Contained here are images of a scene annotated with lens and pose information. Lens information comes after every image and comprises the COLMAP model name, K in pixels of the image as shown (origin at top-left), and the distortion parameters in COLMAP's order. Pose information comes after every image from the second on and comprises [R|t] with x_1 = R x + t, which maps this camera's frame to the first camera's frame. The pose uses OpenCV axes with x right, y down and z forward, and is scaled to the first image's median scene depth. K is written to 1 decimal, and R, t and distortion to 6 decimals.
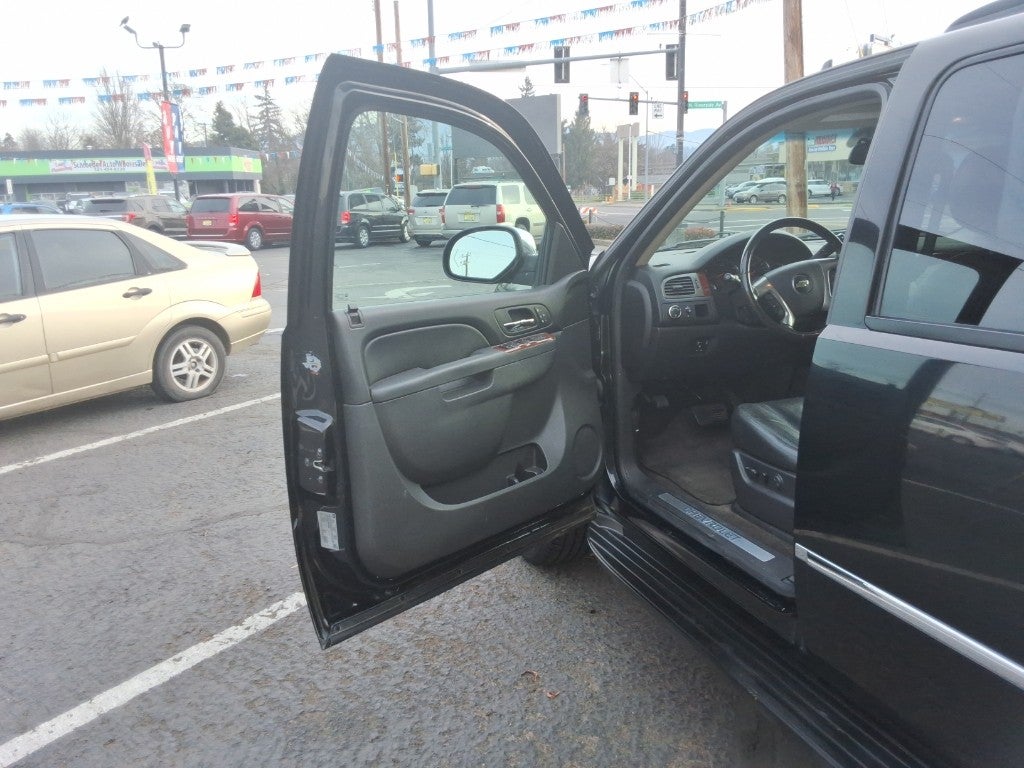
lens RADIAL K [[817.4, 0, 509.4], [0, 817.4, 365.9], [0, 0, 1]] dist [0.124234, -0.199480]
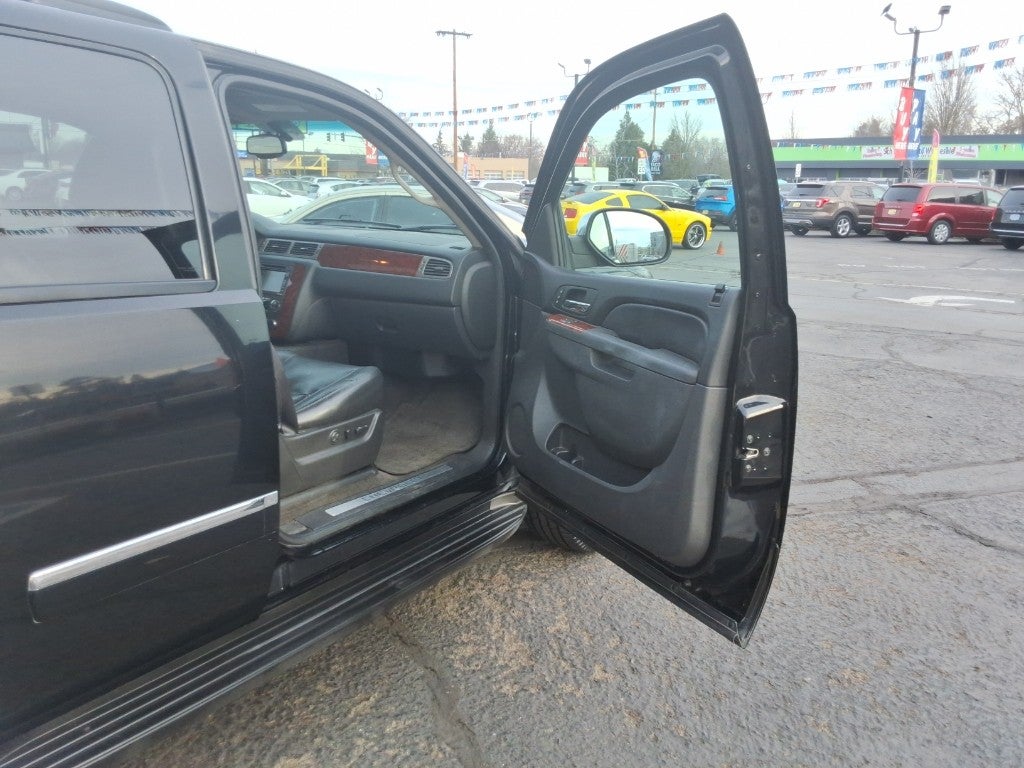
lens RADIAL K [[817.4, 0, 509.4], [0, 817.4, 365.9], [0, 0, 1]] dist [0.124234, -0.199480]
pose [[0.588313, 0.214799, -0.779583, 0.146947], [-0.203095, 0.972422, 0.114667, -0.015257], [0.782714, 0.090870, 0.615713, 0.056728]]
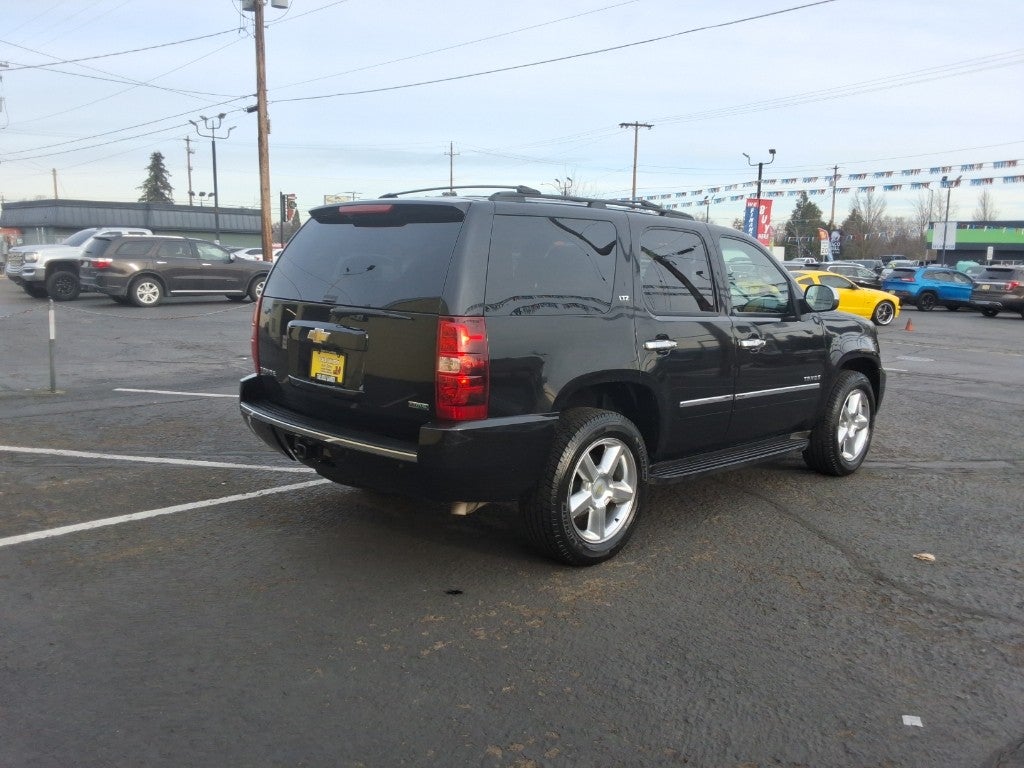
lens RADIAL K [[817.4, 0, 509.4], [0, 817.4, 365.9], [0, 0, 1]] dist [0.124234, -0.199480]
pose [[0.418958, 0.159888, -0.893818, 0.220340], [-0.226434, 0.971672, 0.067679, -0.000730], [0.879319, 0.174037, 0.443294, -0.035678]]
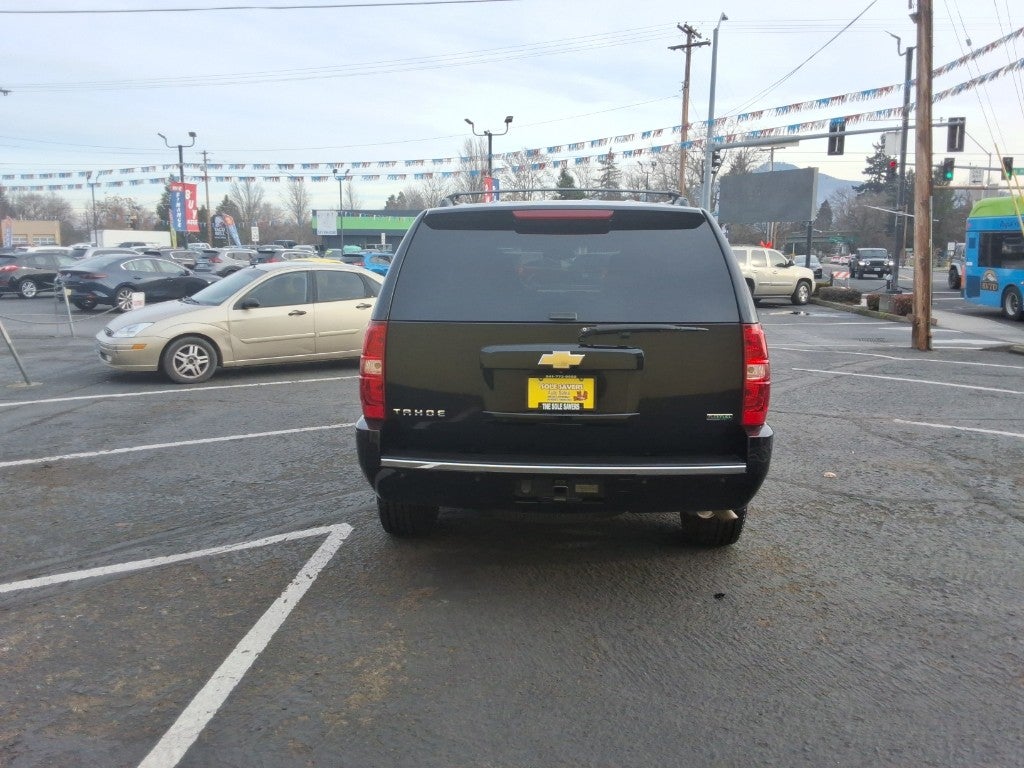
lens RADIAL K [[817.4, 0, 509.4], [0, 817.4, 365.9], [0, 0, 1]] dist [0.124234, -0.199480]
pose [[0.919994, 0.088250, -0.381868, 0.119423], [-0.113252, 0.992616, -0.043450, 0.018438], [0.375213, 0.083221, 0.923195, -0.119610]]
